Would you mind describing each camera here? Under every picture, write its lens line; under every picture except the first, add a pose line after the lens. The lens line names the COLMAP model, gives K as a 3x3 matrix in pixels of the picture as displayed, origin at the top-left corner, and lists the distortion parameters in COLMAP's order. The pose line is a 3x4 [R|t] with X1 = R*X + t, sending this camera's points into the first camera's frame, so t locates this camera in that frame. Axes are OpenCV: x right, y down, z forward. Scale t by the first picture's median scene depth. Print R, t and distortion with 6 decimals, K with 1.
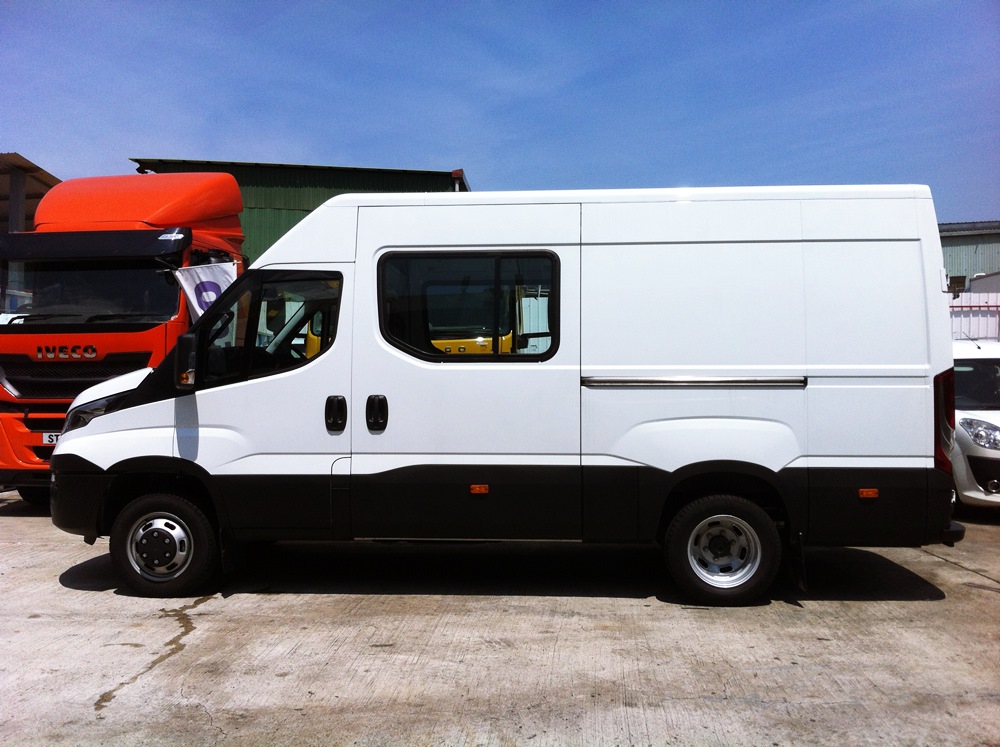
lens RADIAL K [[949.6, 0, 500.0], [0, 949.6, 373.5], [0, 0, 1]] dist [0.051532, -0.202179]
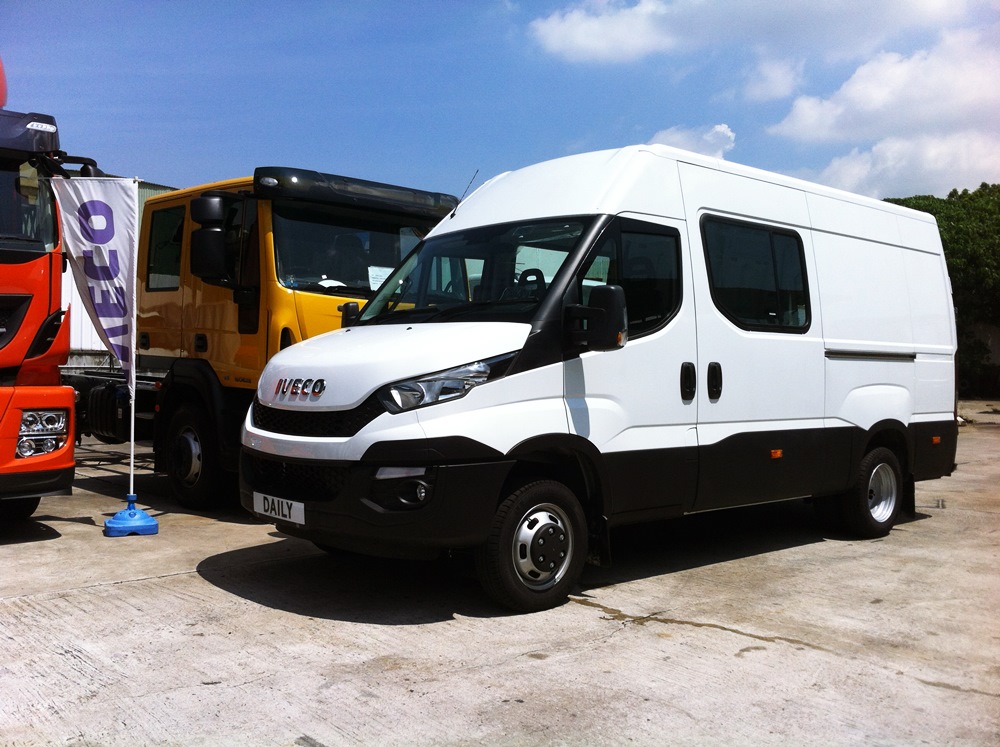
lens RADIAL K [[949.6, 0, 500.0], [0, 949.6, 373.5], [0, 0, 1]] dist [0.051532, -0.202179]
pose [[0.704071, 0.007046, 0.710095, -0.962160], [-0.019746, 0.999758, 0.009658, 0.029278], [-0.709855, -0.020821, 0.704040, 0.470276]]
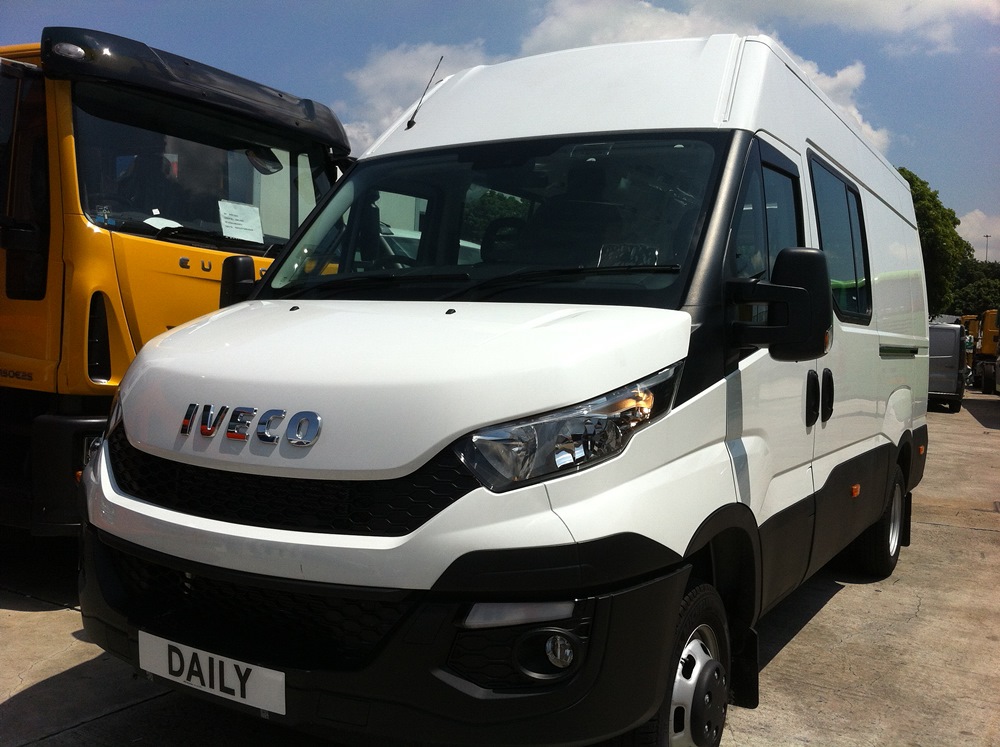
lens RADIAL K [[949.6, 0, 500.0], [0, 949.6, 373.5], [0, 0, 1]] dist [0.051532, -0.202179]
pose [[0.455340, -0.016932, 0.890157, -0.814707], [-0.041353, 0.998338, 0.040143, 0.009435], [-0.889357, -0.055089, 0.453883, 0.892943]]
